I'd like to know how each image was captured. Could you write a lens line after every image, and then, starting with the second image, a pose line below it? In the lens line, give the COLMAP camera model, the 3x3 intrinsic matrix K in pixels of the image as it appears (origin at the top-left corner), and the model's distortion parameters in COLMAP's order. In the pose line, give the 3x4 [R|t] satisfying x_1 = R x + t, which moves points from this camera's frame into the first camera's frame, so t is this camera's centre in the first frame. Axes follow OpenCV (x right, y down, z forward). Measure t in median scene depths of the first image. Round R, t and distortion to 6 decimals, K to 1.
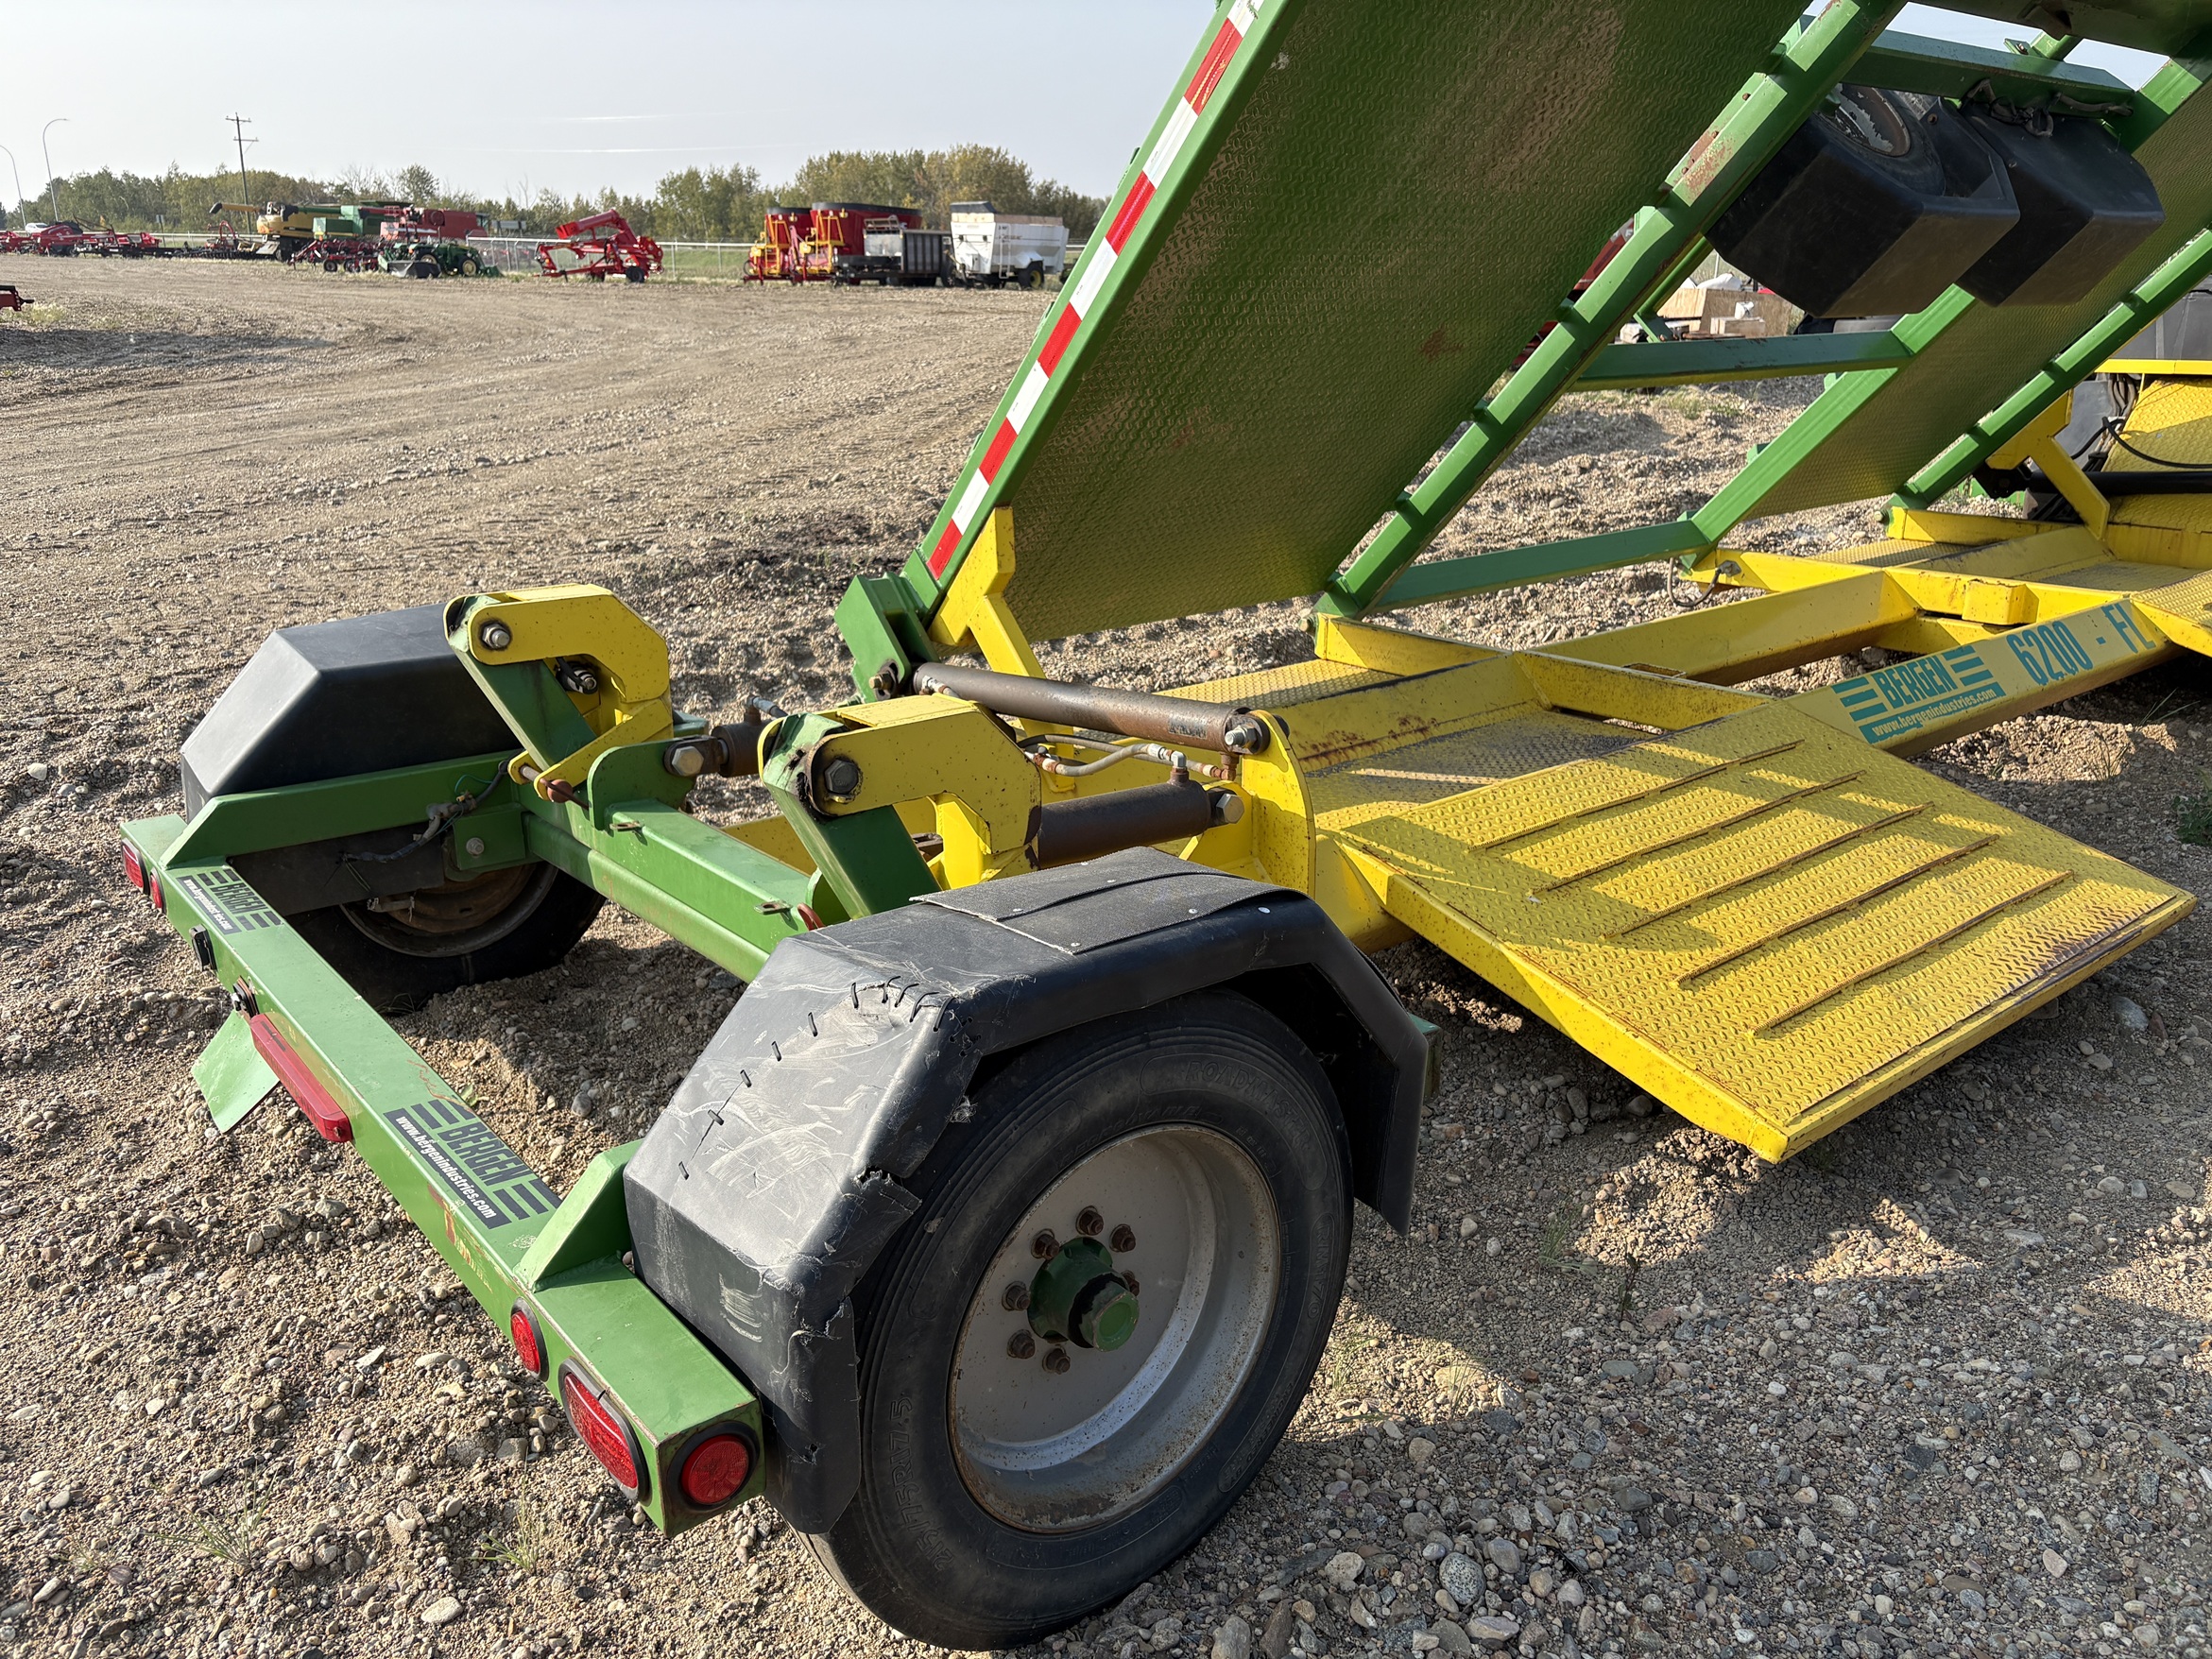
lens RADIAL K [[1702.8, 0, 1118.6], [0, 1702.8, 807.7], [0, 0, 1]] dist [0.003759, -0.003453]
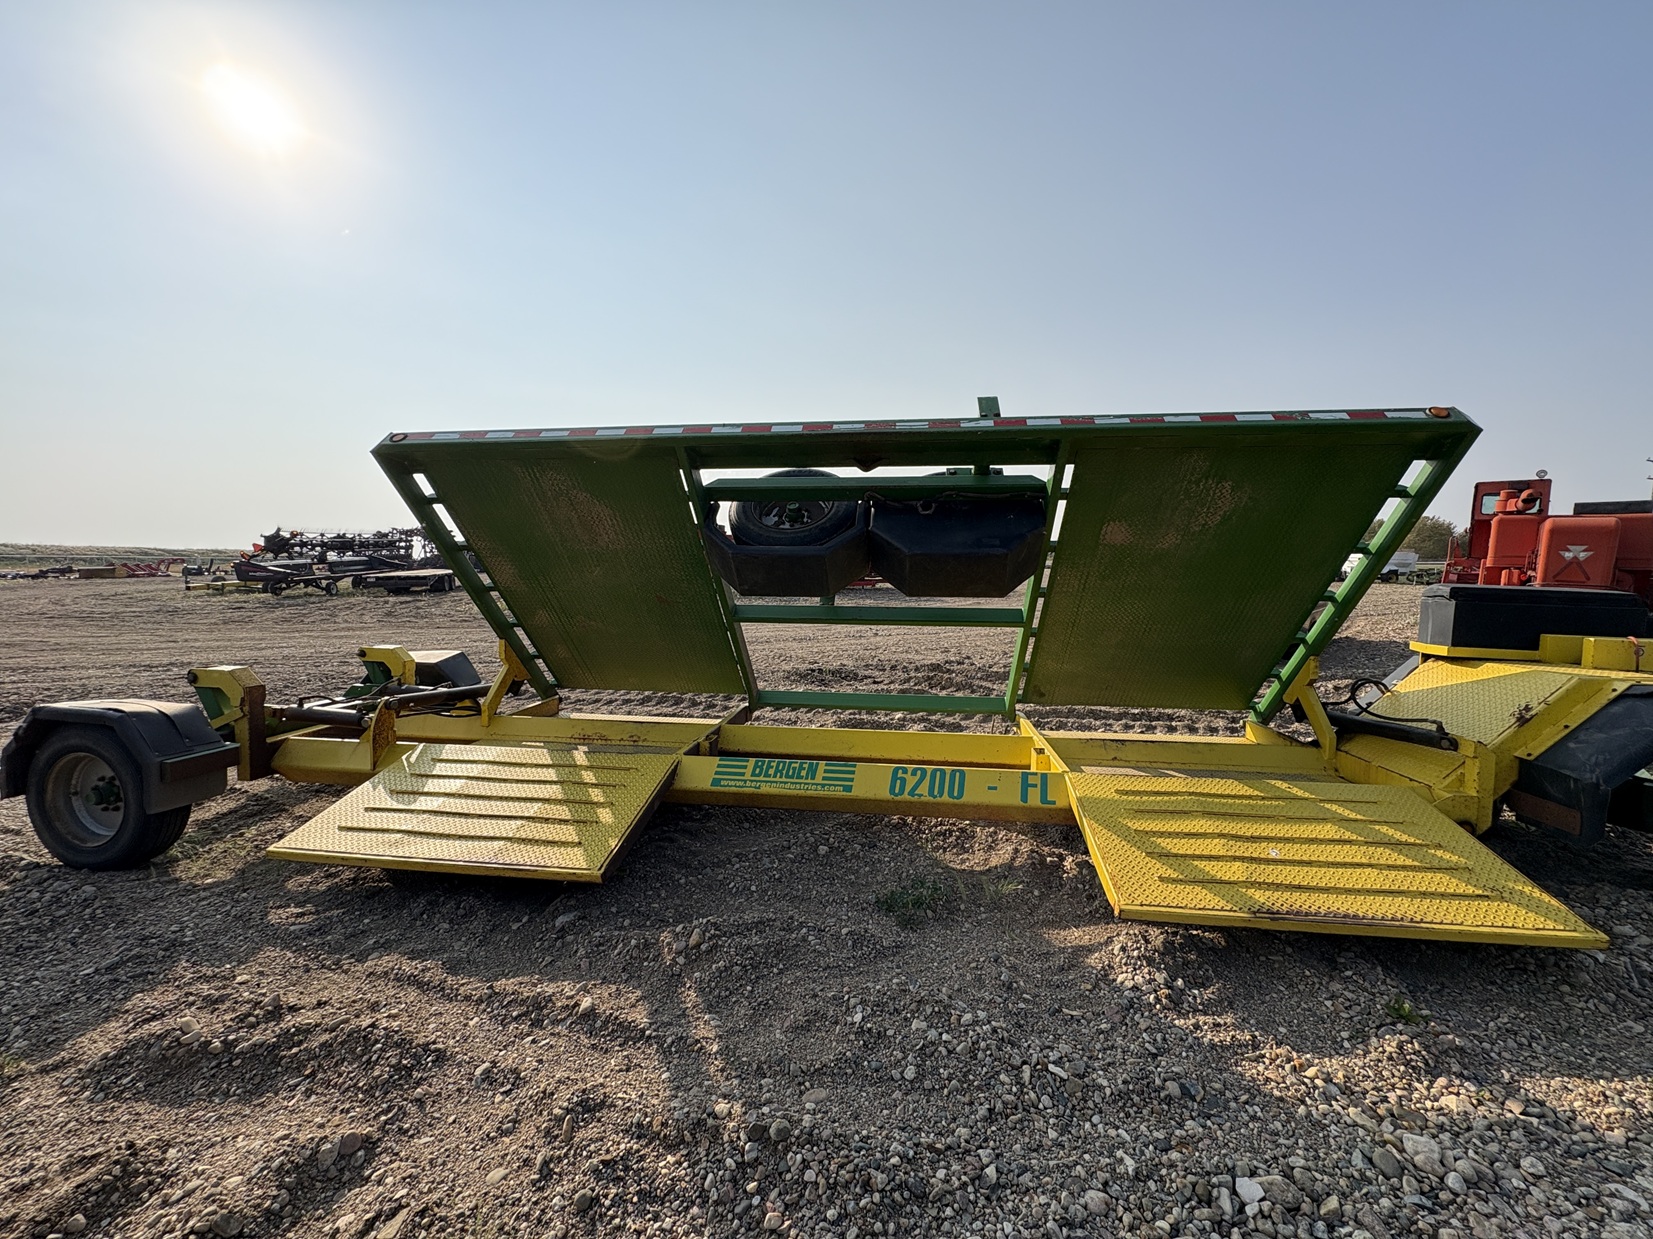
lens RADIAL K [[661.0, 0, 826.5], [0, 661.0, 619.5], [0, 0, 1]] dist [0.001016, 0.000124]
pose [[0.672823, 0.063581, -0.737067, 1.253686], [-0.231545, 0.964343, -0.128177, -0.183810], [0.702635, 0.256905, 0.663554, 0.540464]]
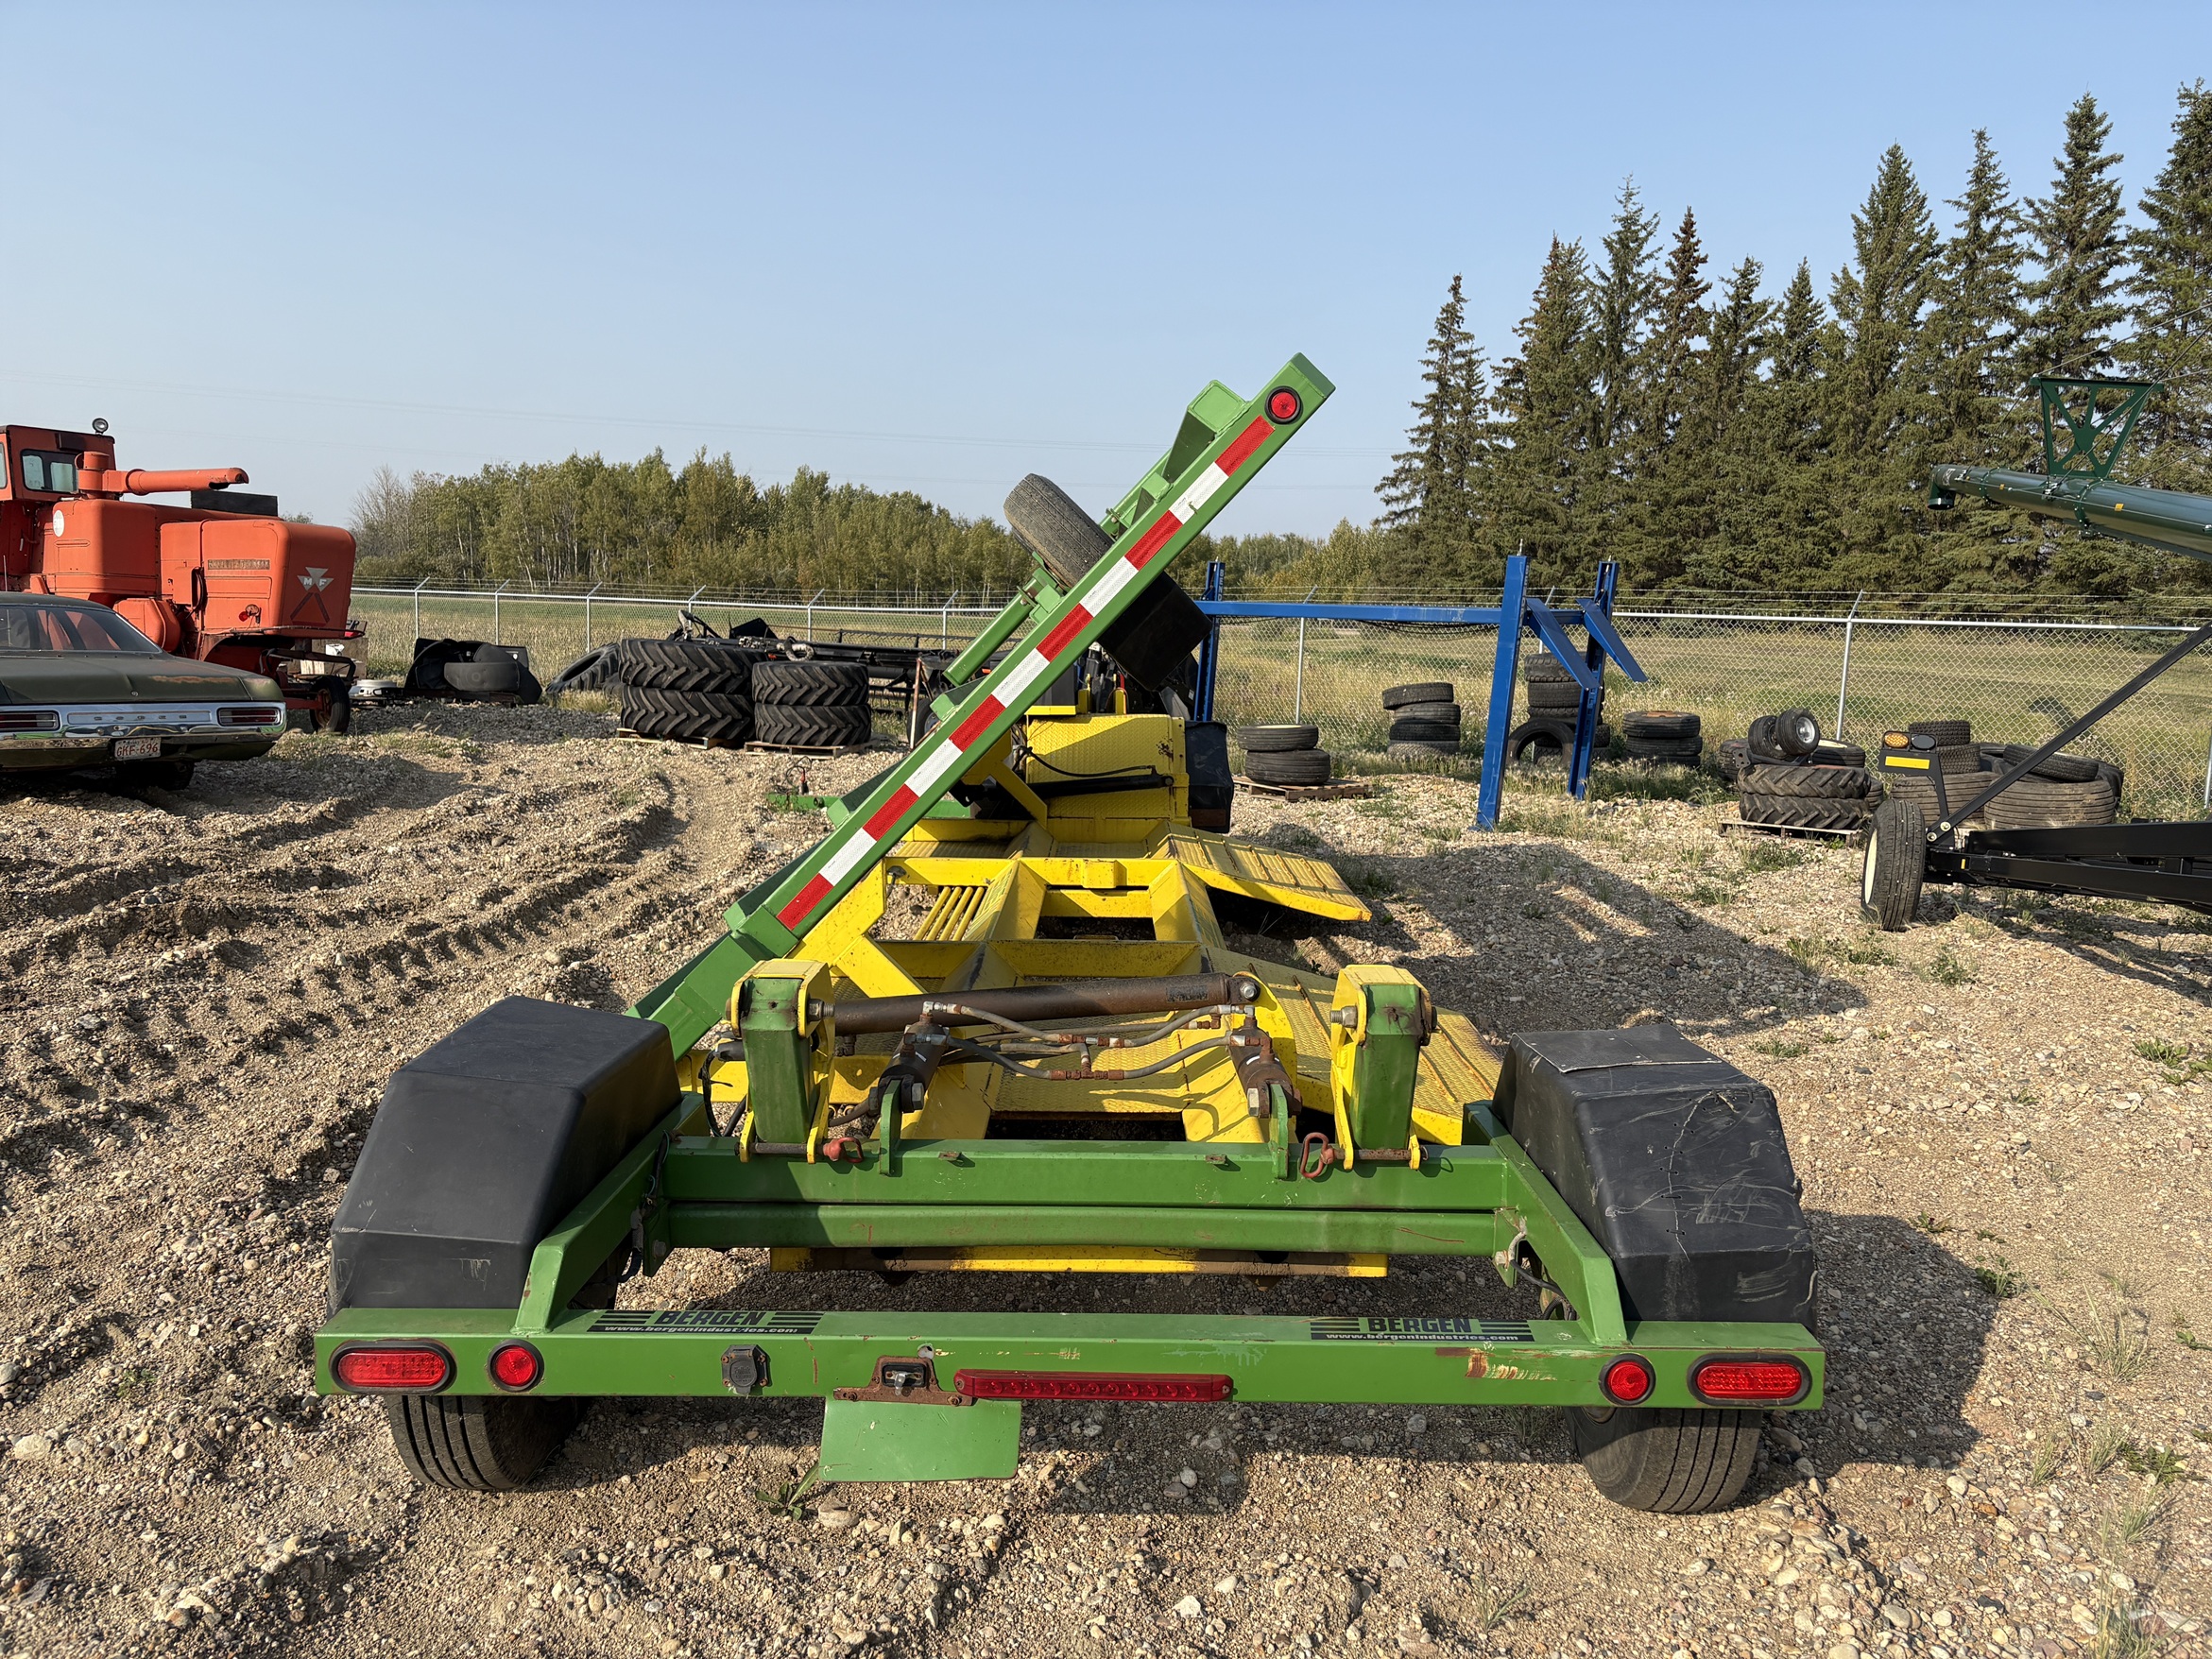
lens RADIAL K [[1694.9, 0, 1113.7], [0, 1694.9, 787.8], [0, 0, 1]] dist [0.042039, -0.006019]
pose [[0.610595, -0.050882, 0.790306, -0.929630], [0.203219, 0.974586, -0.094262, -0.081504], [-0.765425, 0.218161, 0.605418, 0.155537]]
